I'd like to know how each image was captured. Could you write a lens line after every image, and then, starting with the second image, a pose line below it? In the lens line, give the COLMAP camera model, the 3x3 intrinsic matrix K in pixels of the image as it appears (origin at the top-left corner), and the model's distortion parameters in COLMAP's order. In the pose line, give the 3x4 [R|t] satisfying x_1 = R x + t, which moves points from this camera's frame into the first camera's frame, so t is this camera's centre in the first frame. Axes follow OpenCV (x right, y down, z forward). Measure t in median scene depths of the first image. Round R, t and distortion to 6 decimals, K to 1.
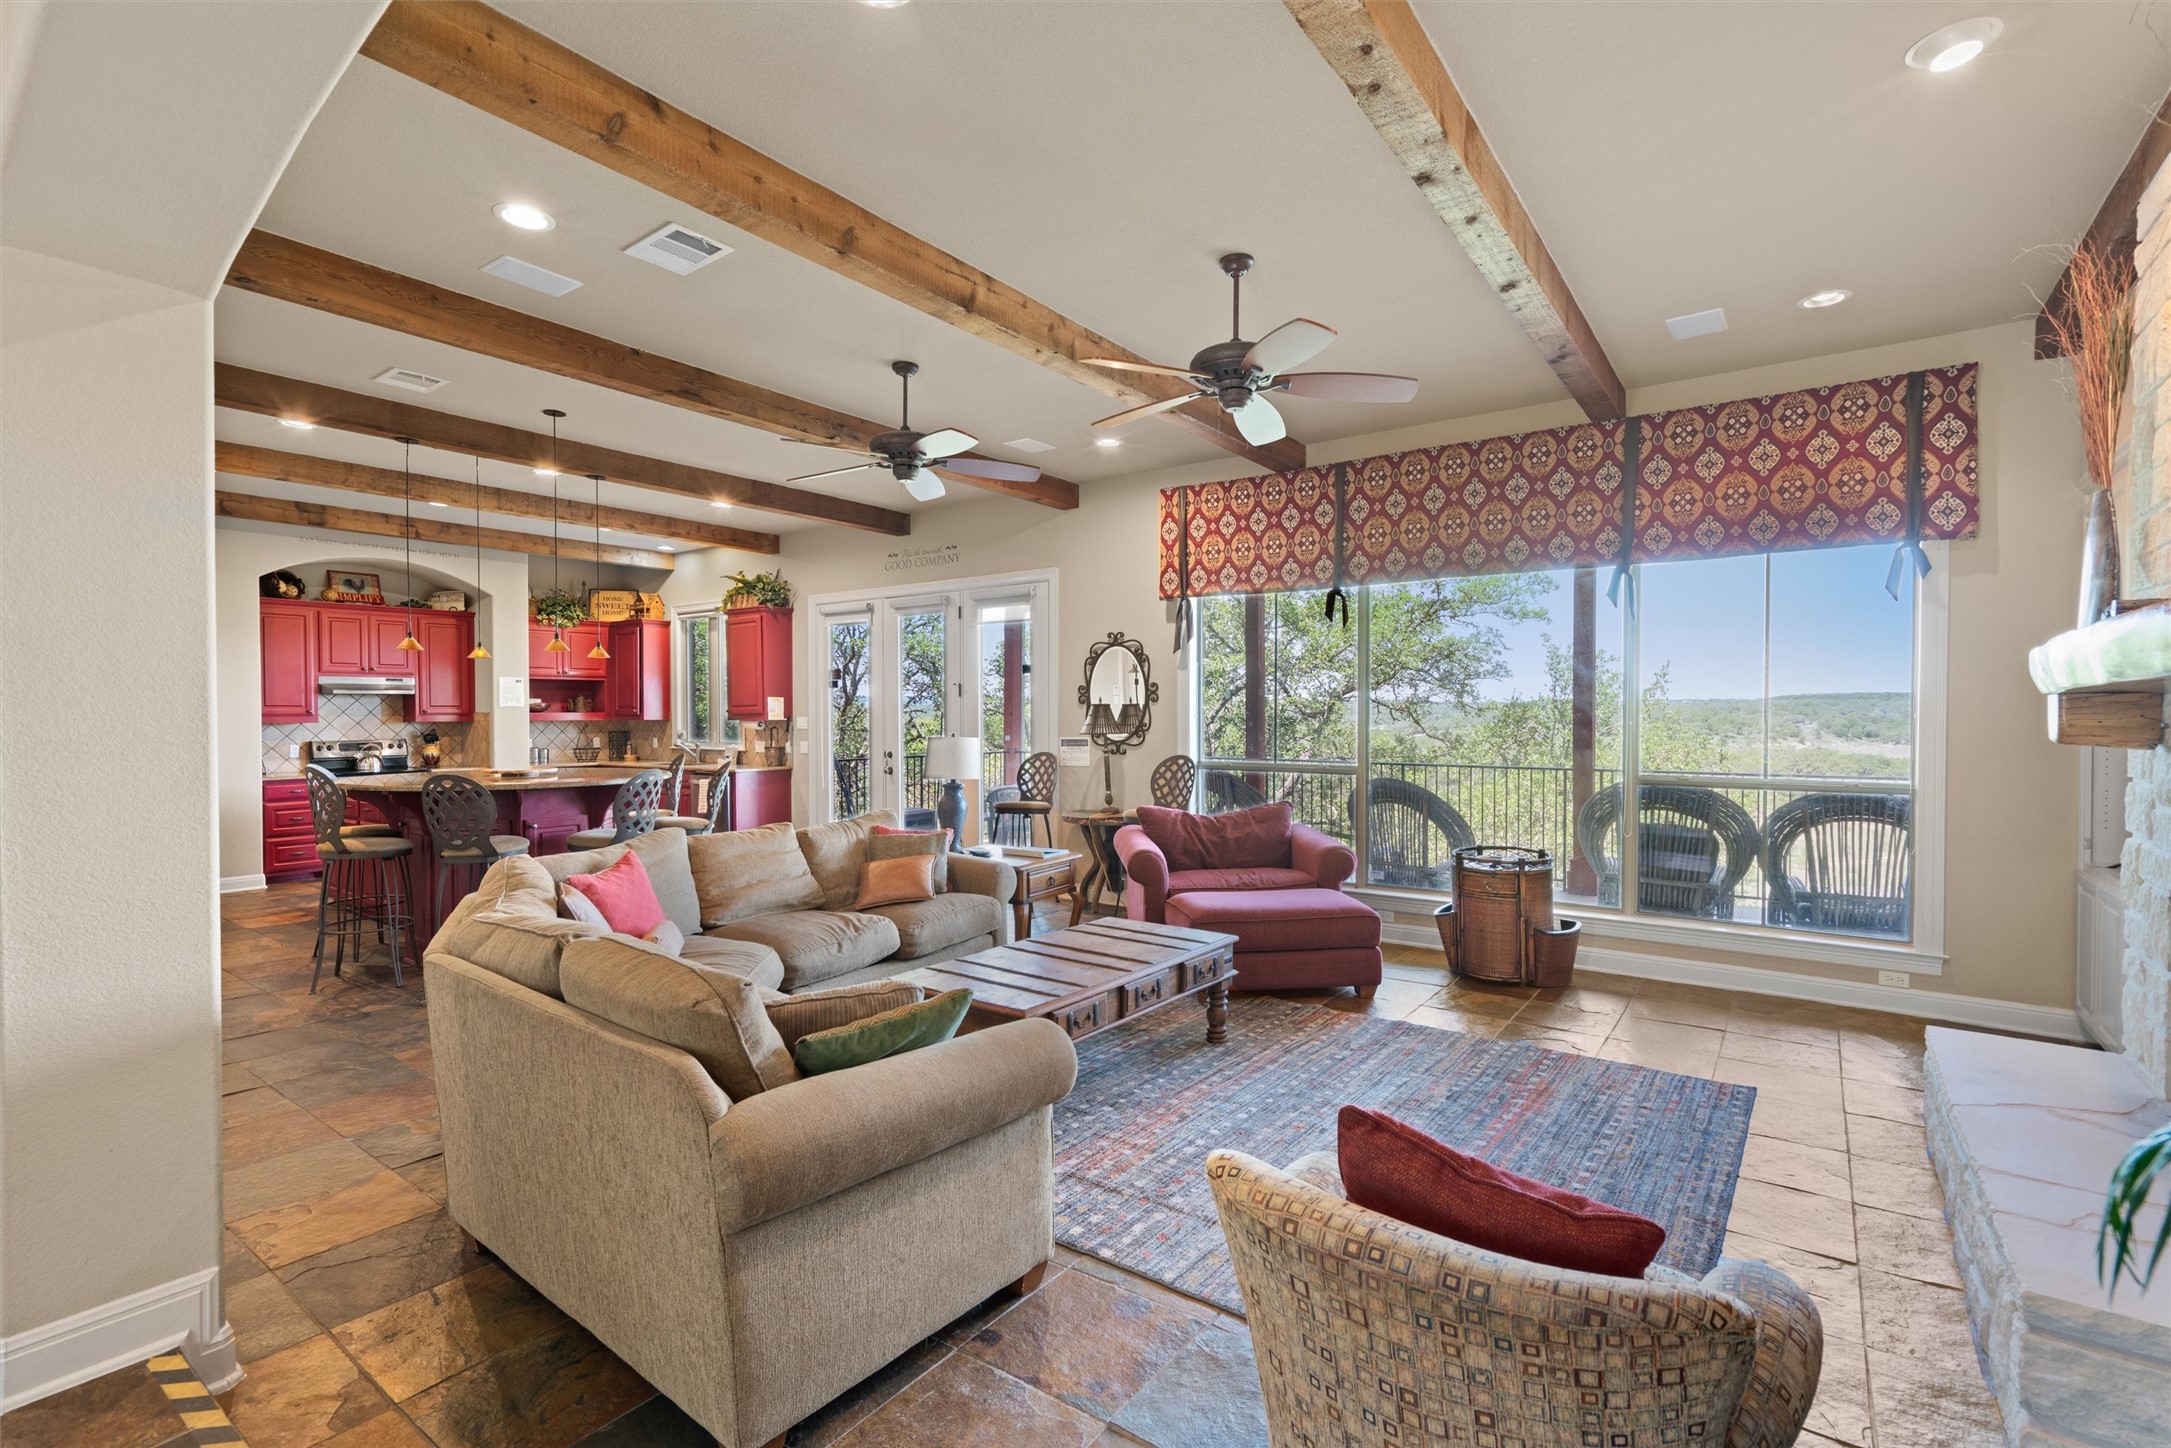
lens RADIAL K [[991.4, 0, 1087.0], [0, 991.4, 727.6], [0, 0, 1]] dist [-0.002868, -0.000308]
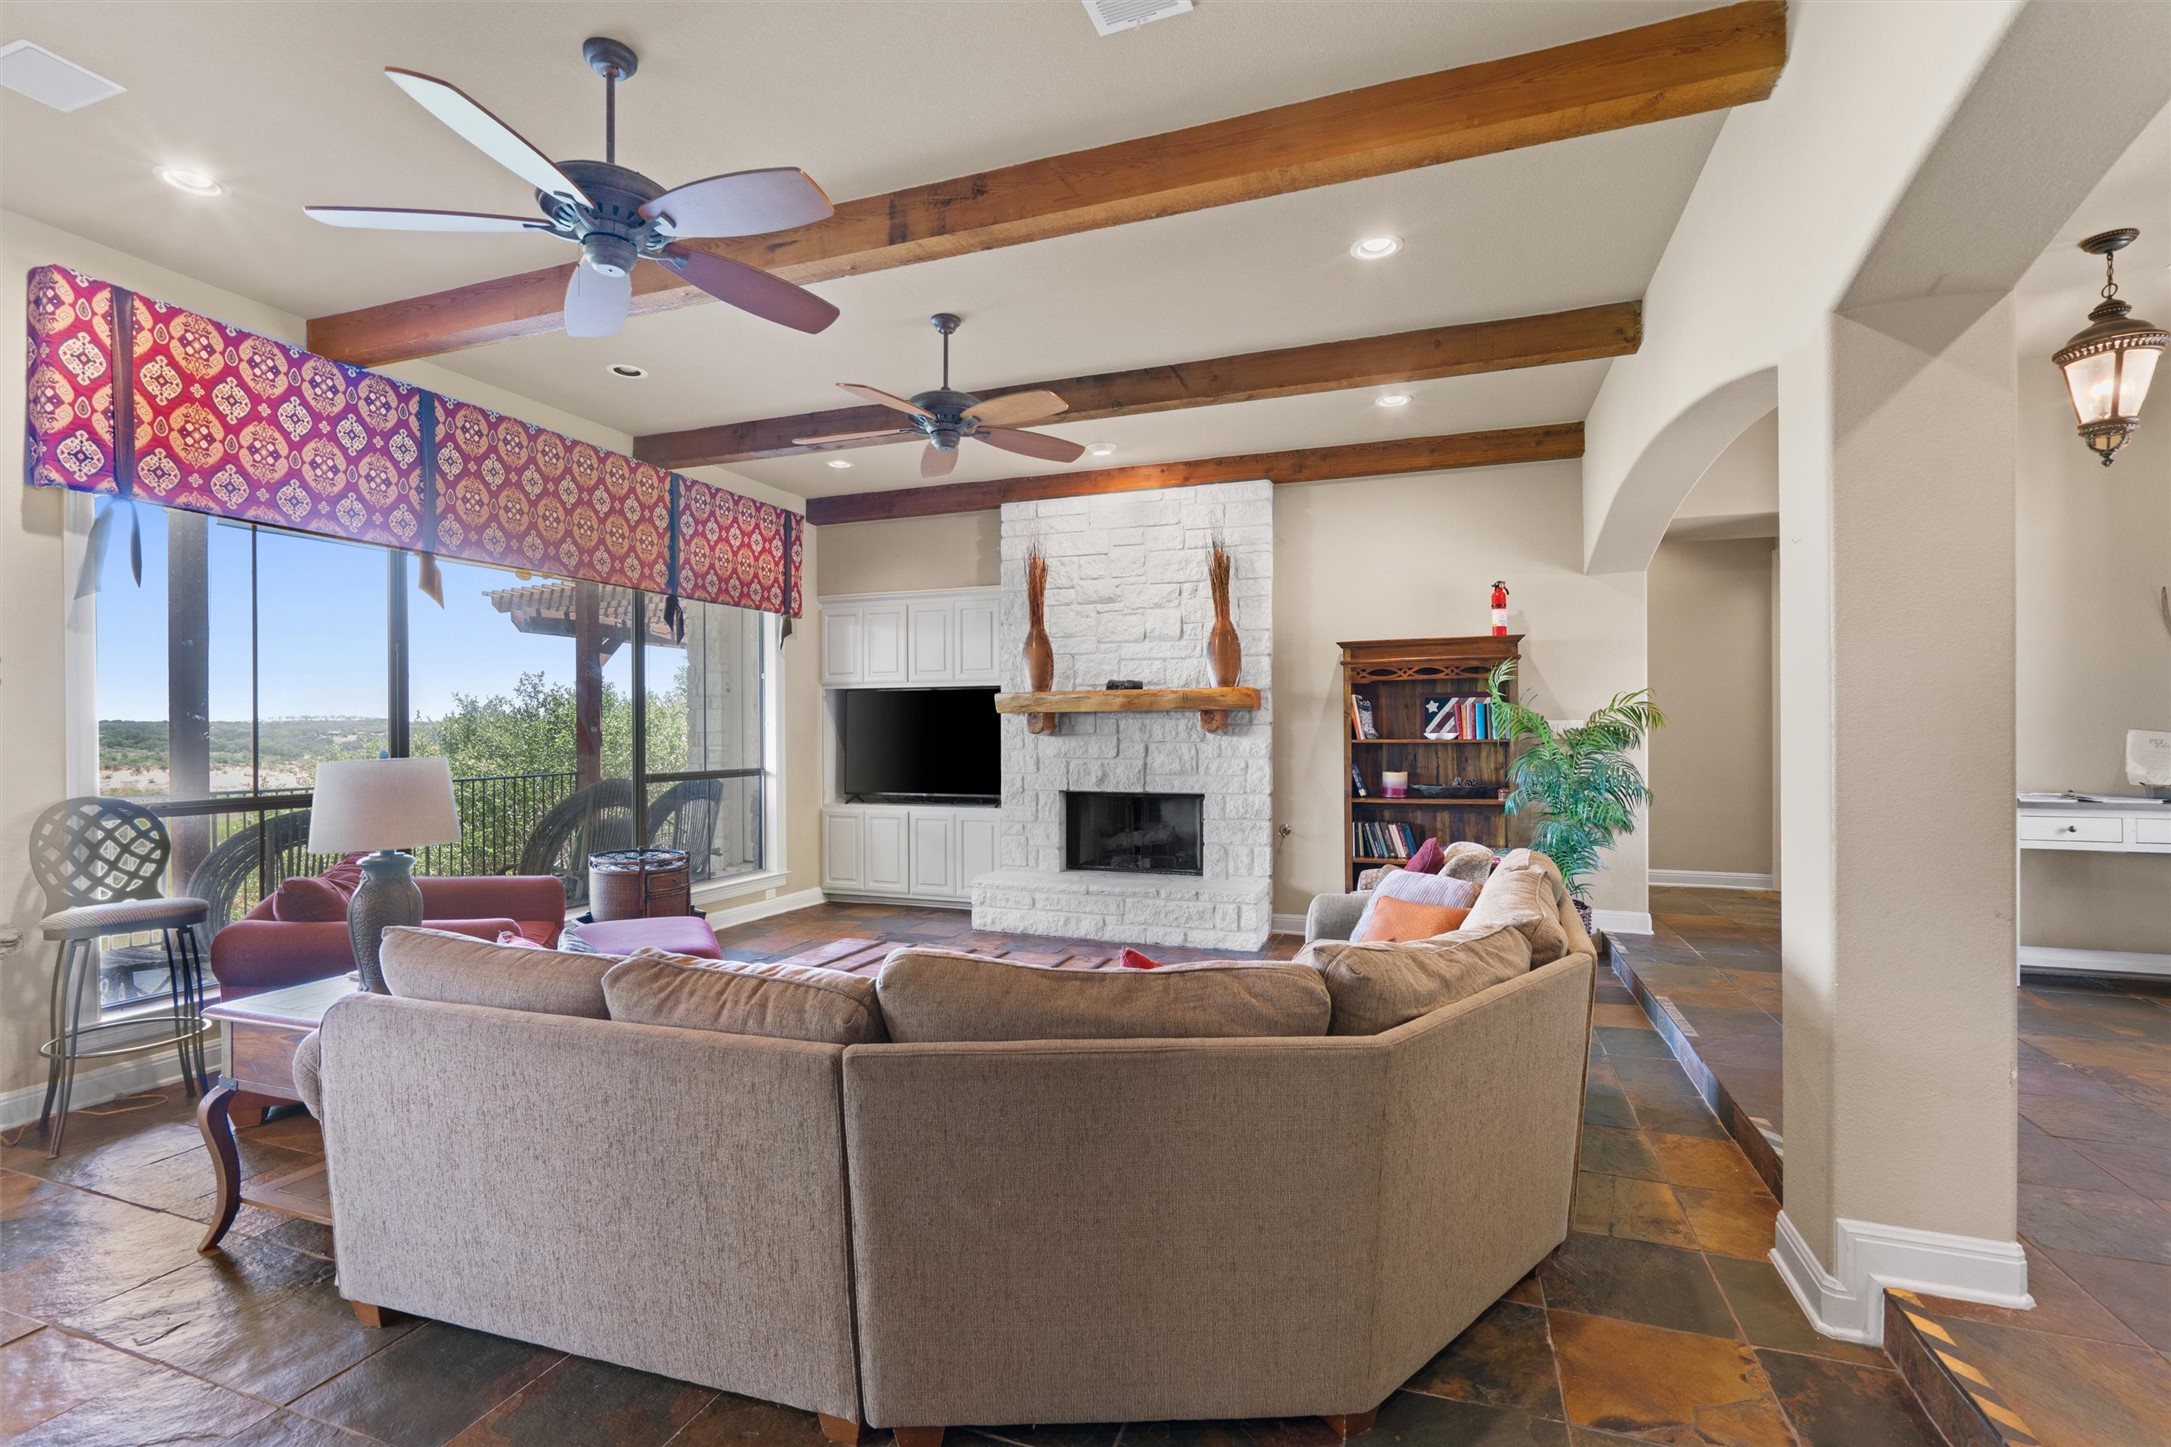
lens RADIAL K [[991.4, 0, 1083.9], [0, 991.4, 726.7], [0, 0, 1]] dist [-0.002868, -0.000308]
pose [[-0.284300, -0.001683, 0.958734, -0.597059], [0.008625, 0.999953, 0.004313, -0.007489], [-0.958697, 0.009496, -0.284272, 0.710333]]
